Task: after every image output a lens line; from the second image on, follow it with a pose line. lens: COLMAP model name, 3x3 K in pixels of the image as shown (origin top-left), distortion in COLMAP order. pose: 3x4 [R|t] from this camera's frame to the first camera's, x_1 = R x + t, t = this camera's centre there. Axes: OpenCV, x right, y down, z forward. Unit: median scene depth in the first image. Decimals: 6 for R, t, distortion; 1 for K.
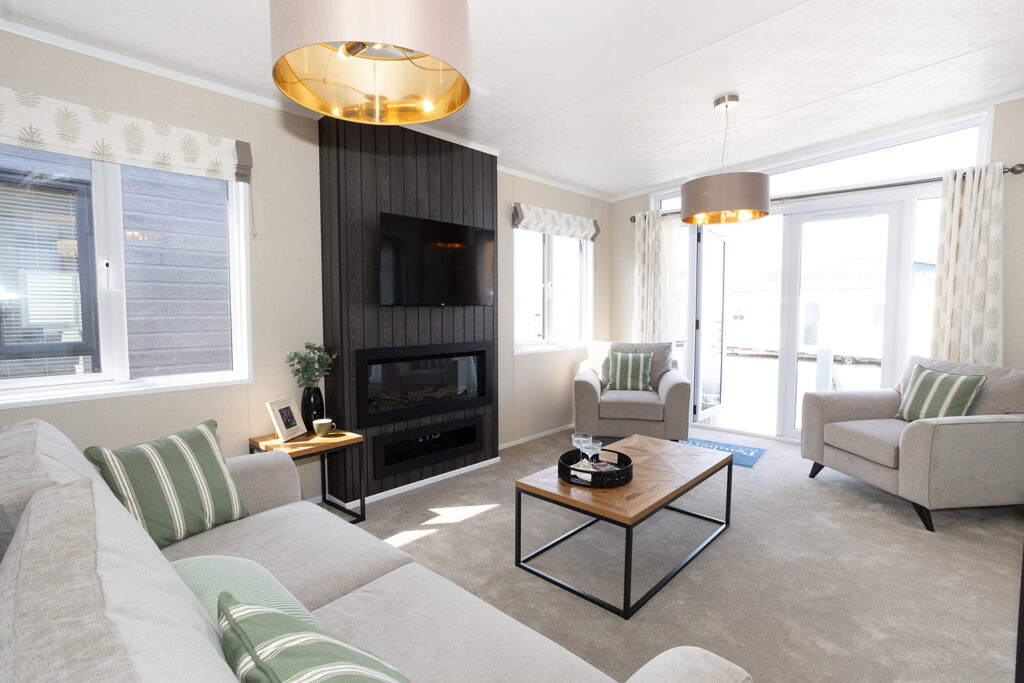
lens RADIAL K [[502.4, 0, 504.0], [0, 502.4, 339.7], [0, 0, 1]] dist [-0.045560, 0.042756]
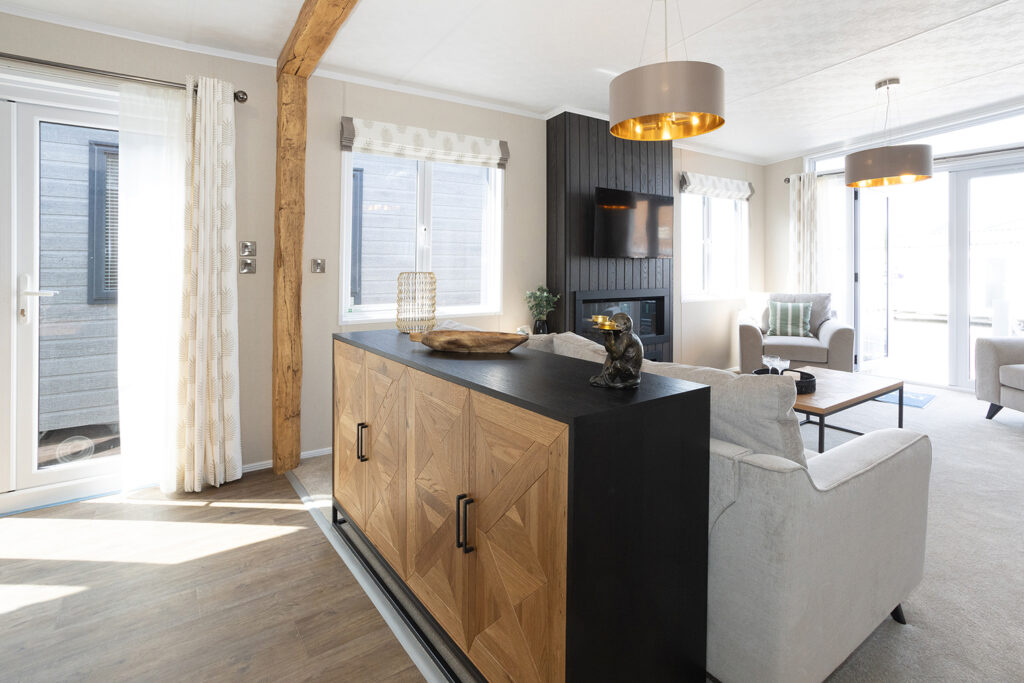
lens RADIAL K [[507.8, 0, 506.2], [0, 507.8, 267.1], [0, 0, 1]] dist [-0.047112, 0.029952]
pose [[0.975774, 0.000899, -0.218777, -0.122382], [-0.014504, 0.998057, -0.060592, 0.027076], [0.218298, 0.062297, 0.973892, -0.226235]]
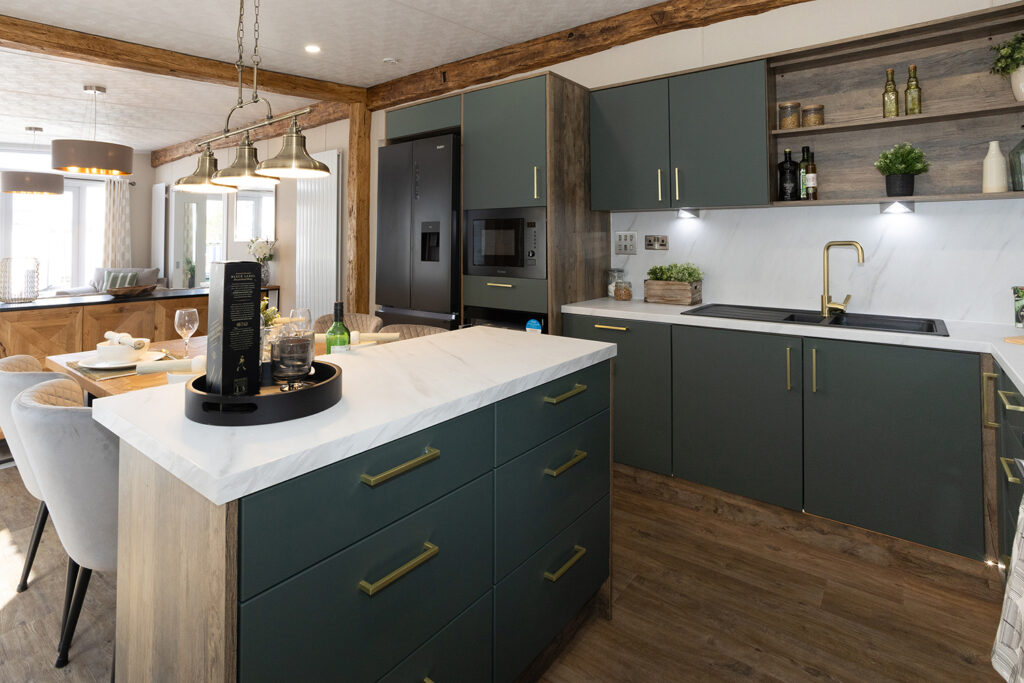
lens RADIAL K [[521.9, 0, 497.3], [0, 521.9, 221.5], [0, 0, 1]] dist [-0.028079, 0.008691]
pose [[-0.107578, 0.042595, 0.993284, -1.096163], [0.064403, 0.997282, -0.035791, 0.020094], [-0.992108, 0.060120, -0.110029, -0.288580]]
